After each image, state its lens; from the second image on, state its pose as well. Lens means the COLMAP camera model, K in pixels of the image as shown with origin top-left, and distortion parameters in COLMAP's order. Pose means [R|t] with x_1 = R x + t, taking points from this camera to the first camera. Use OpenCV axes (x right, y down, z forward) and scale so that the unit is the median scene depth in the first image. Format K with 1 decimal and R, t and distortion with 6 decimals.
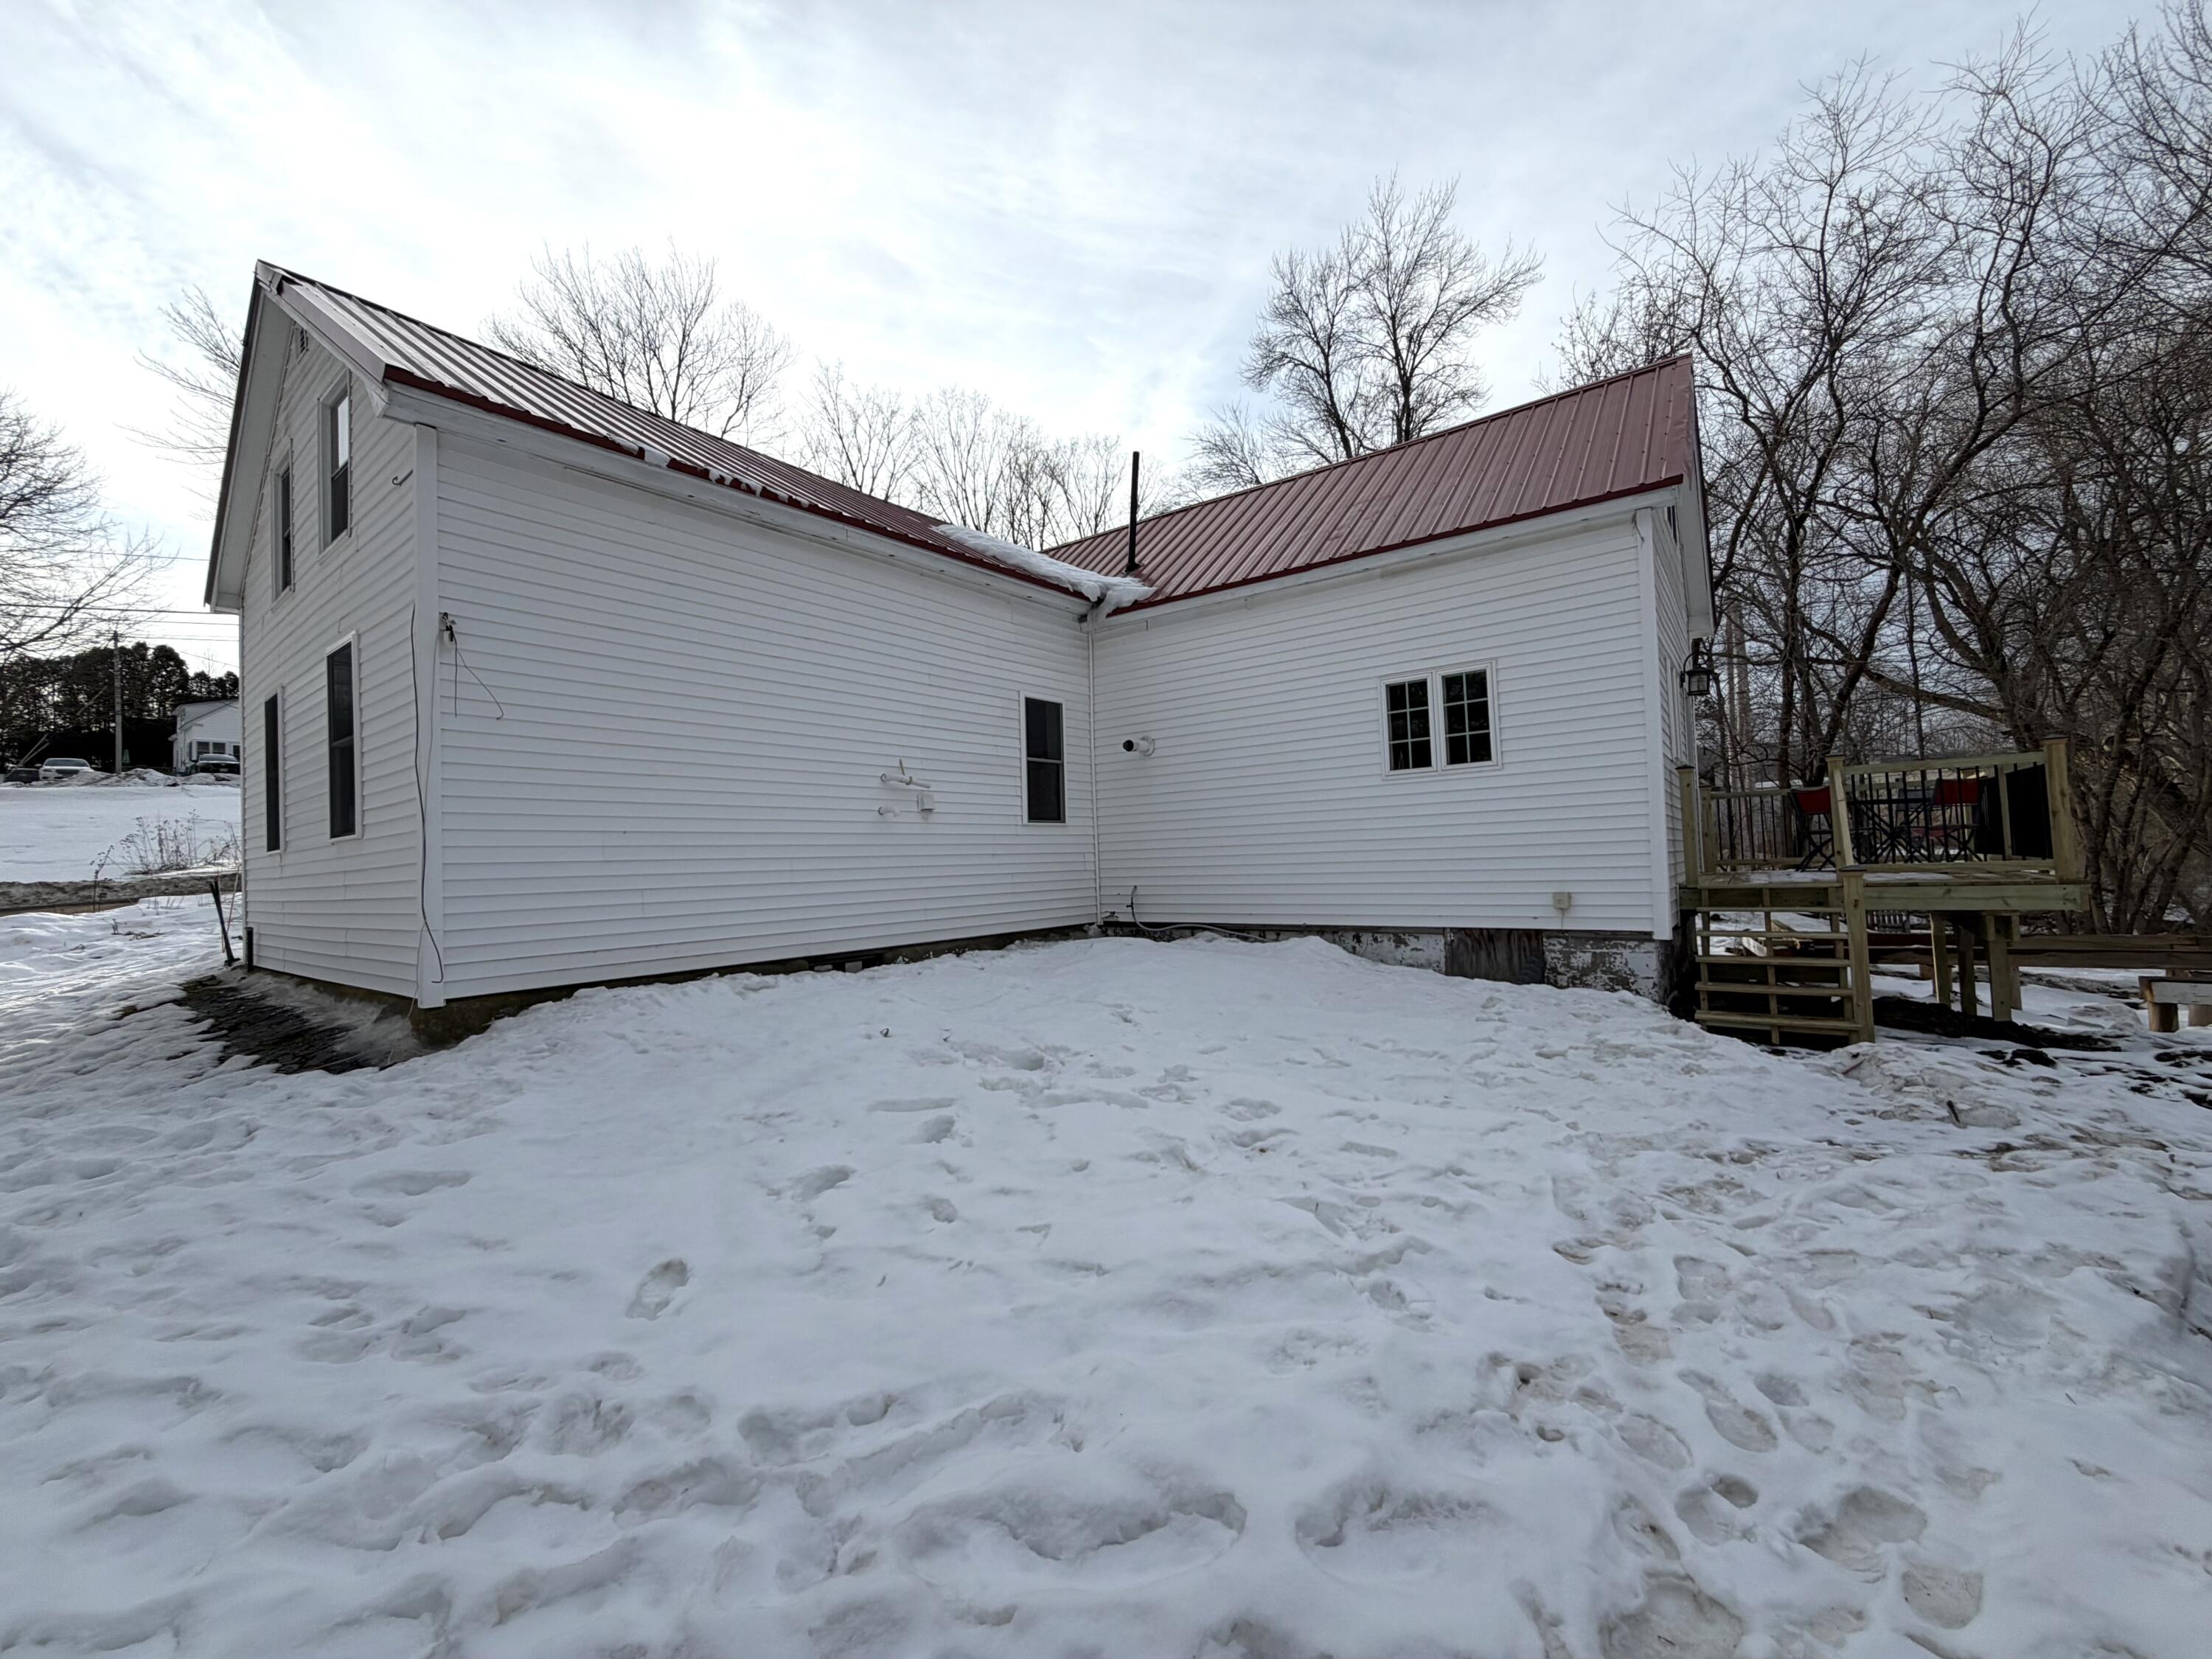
lens RADIAL K [[879.3, 0, 1100.4], [0, 879.3, 825.4], [0, 0, 1]] dist [-0.000143, -0.000814]
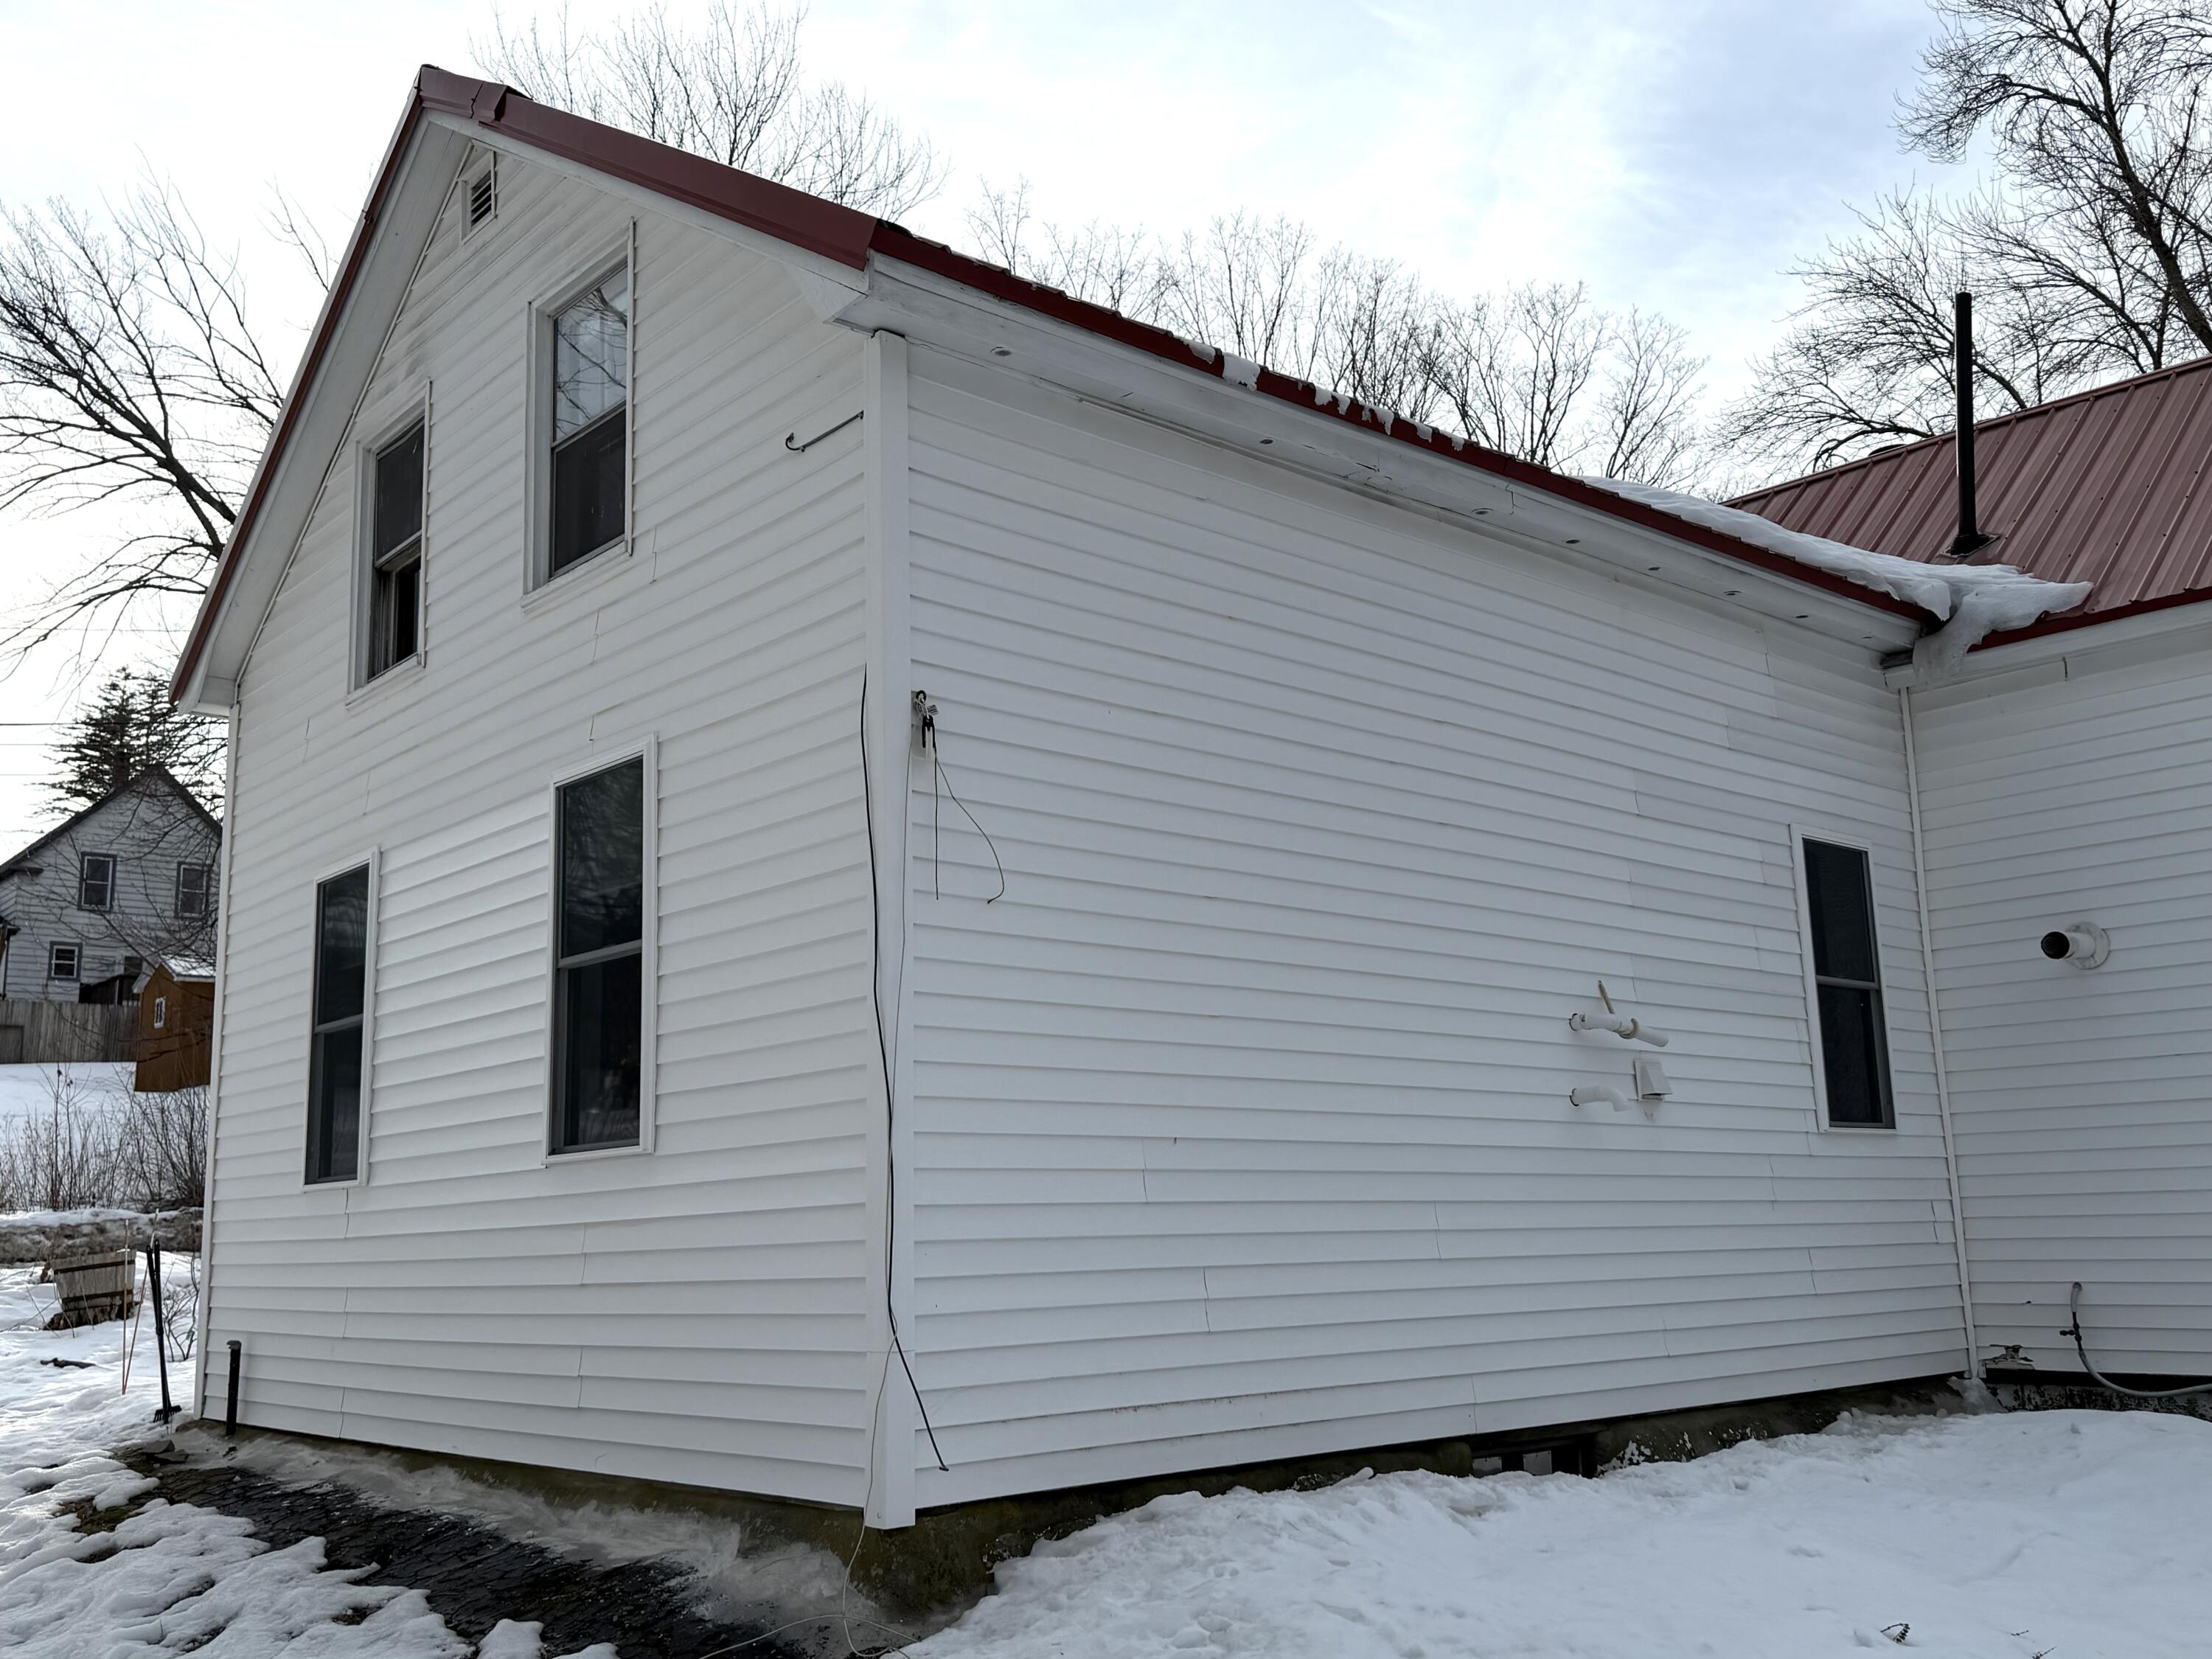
lens RADIAL K [[1971.9, 0, 1089.3], [0, 1971.9, 833.7], [0, 0, 1]] dist [0.009440, -0.008211]
pose [[0.983893, -0.026215, -0.176824, -0.262464], [-0.001252, 0.988153, -0.153465, 0.003728], [0.178753, 0.151215, 0.972204, -0.023211]]
